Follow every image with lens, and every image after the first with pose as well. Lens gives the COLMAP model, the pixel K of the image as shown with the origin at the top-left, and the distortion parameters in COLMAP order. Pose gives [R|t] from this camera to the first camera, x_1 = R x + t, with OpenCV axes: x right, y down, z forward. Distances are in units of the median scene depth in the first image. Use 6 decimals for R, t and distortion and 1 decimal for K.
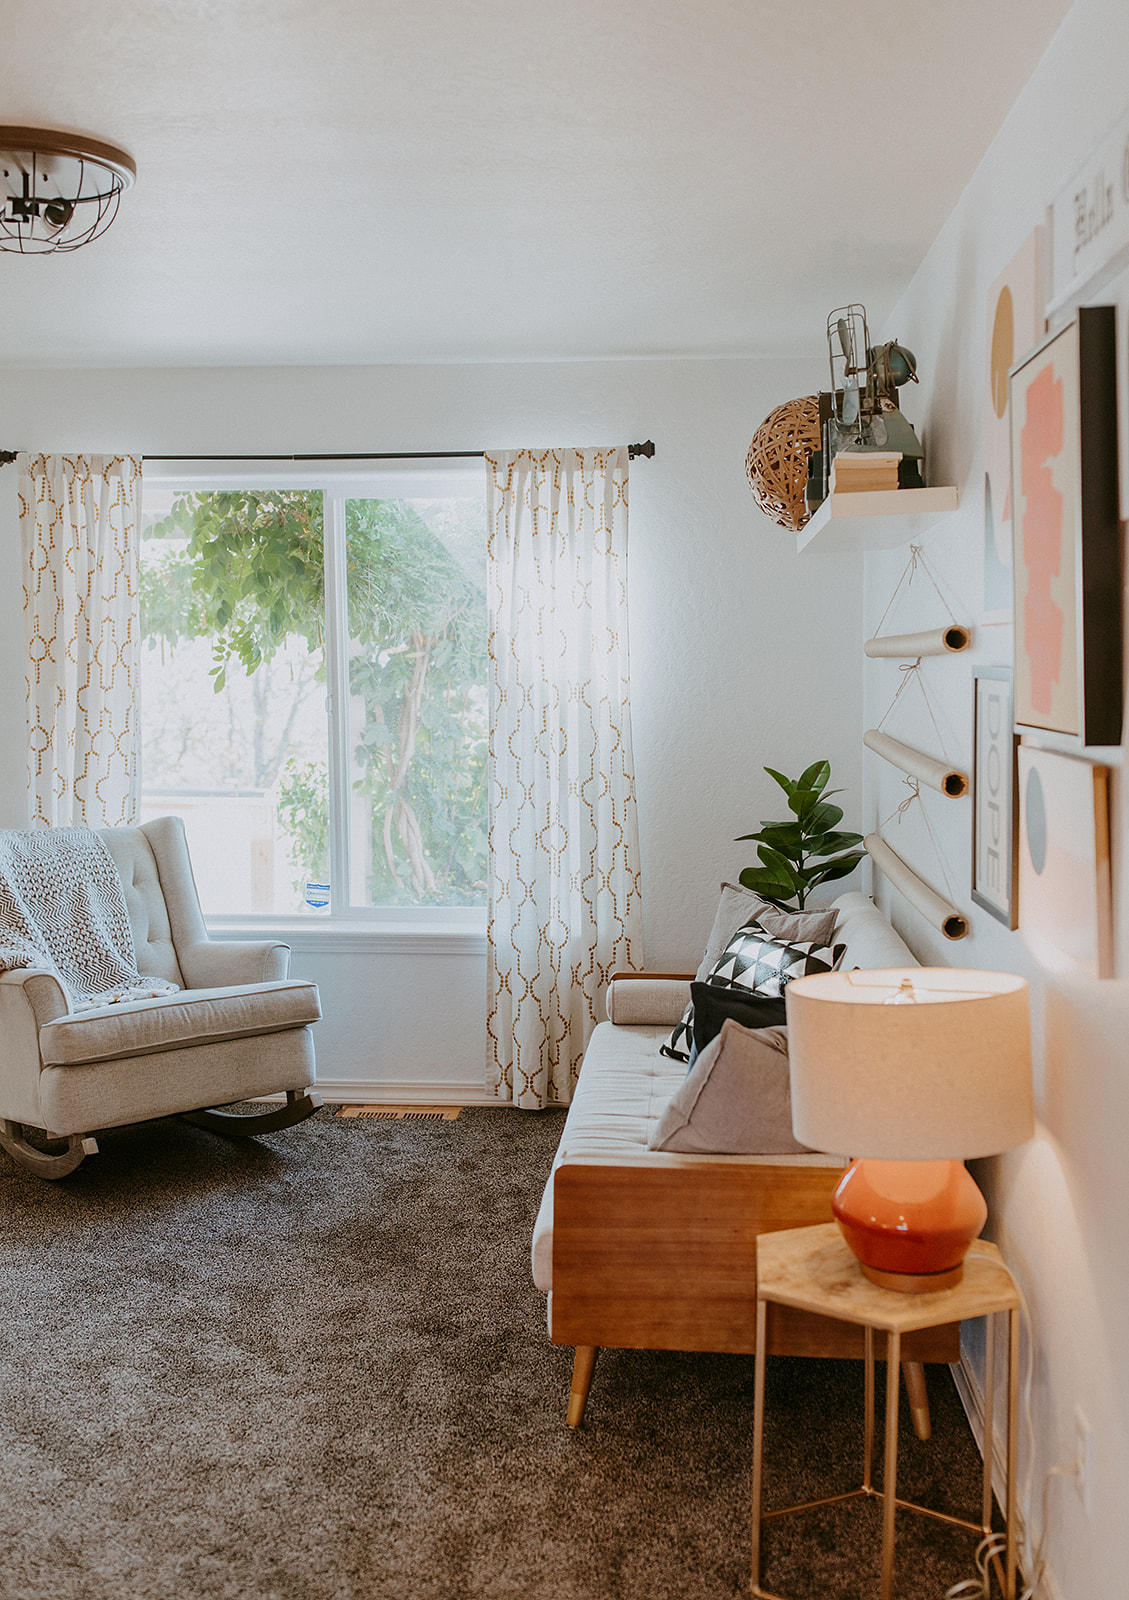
lens RADIAL K [[1664.4, 0, 525.3], [0, 1664.4, 756.7], [0, 0, 1]] dist [0.008662, 0.002005]
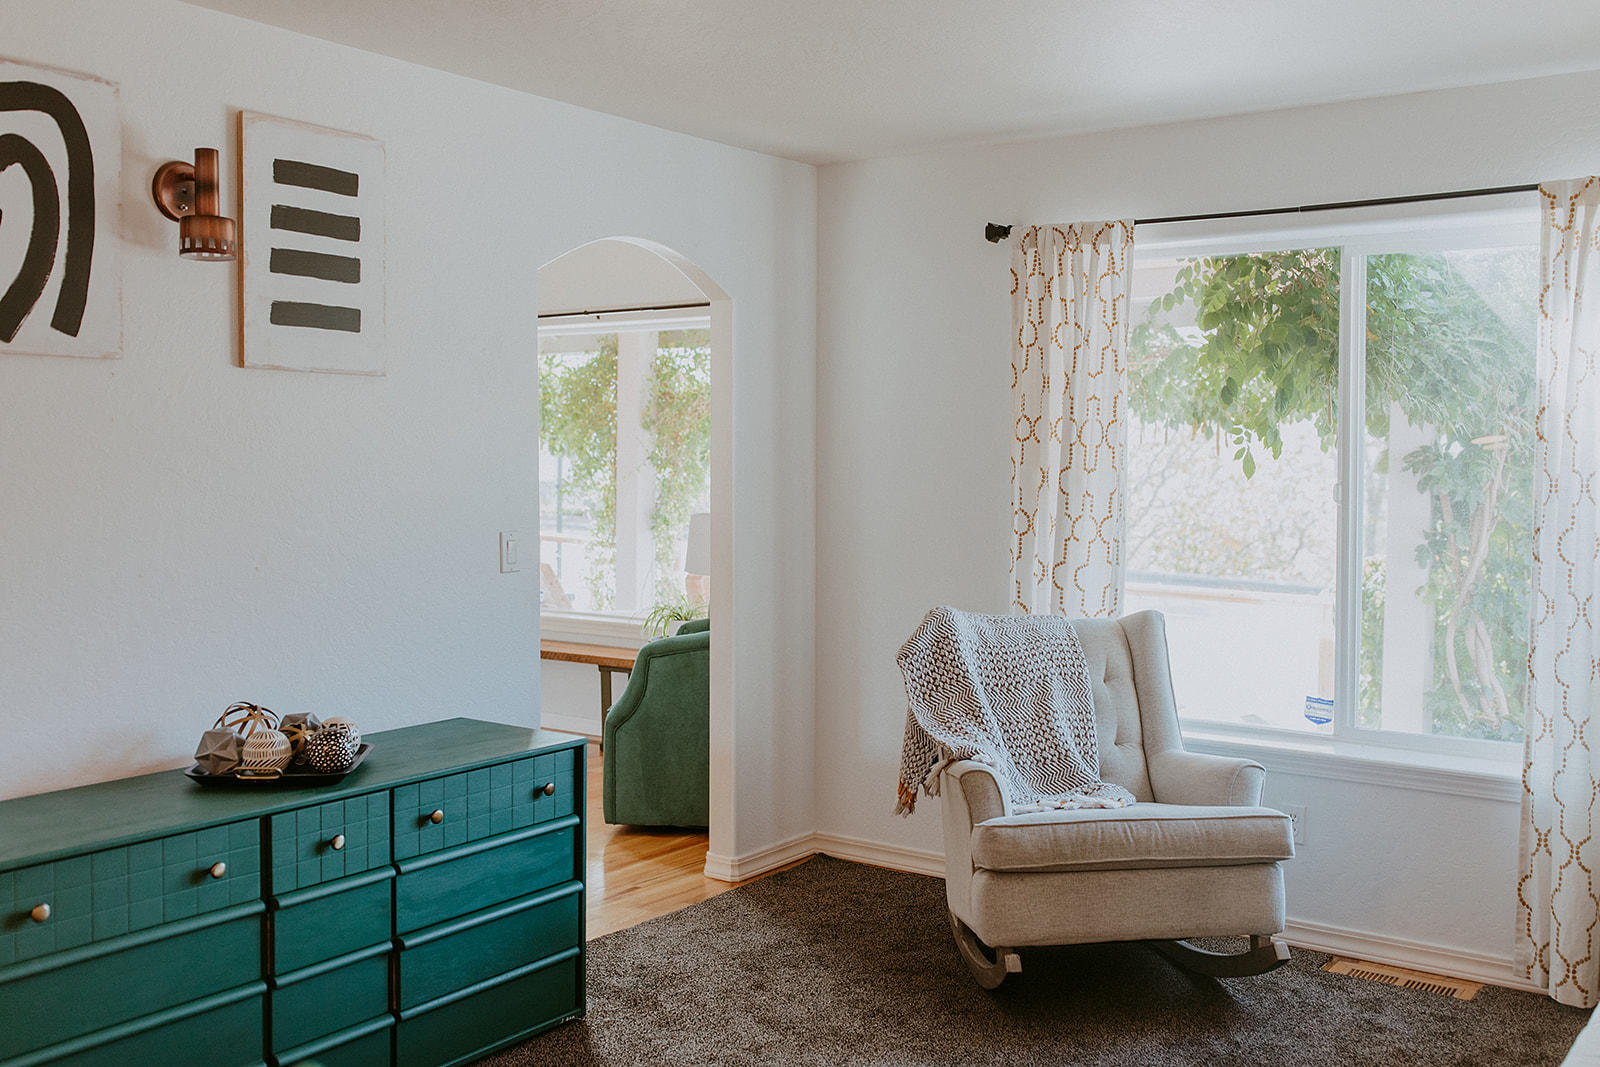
lens RADIAL K [[1528.9, 0, 800.0], [0, 1528.9, 533.5], [0, 0, 1]] dist [0.001458, 0.000579]
pose [[0.859851, 0.034938, -0.509348, 0.050418], [-0.040604, 0.999175, -0.000008, 0.001232], [0.508928, 0.020689, 0.860560, 0.177035]]
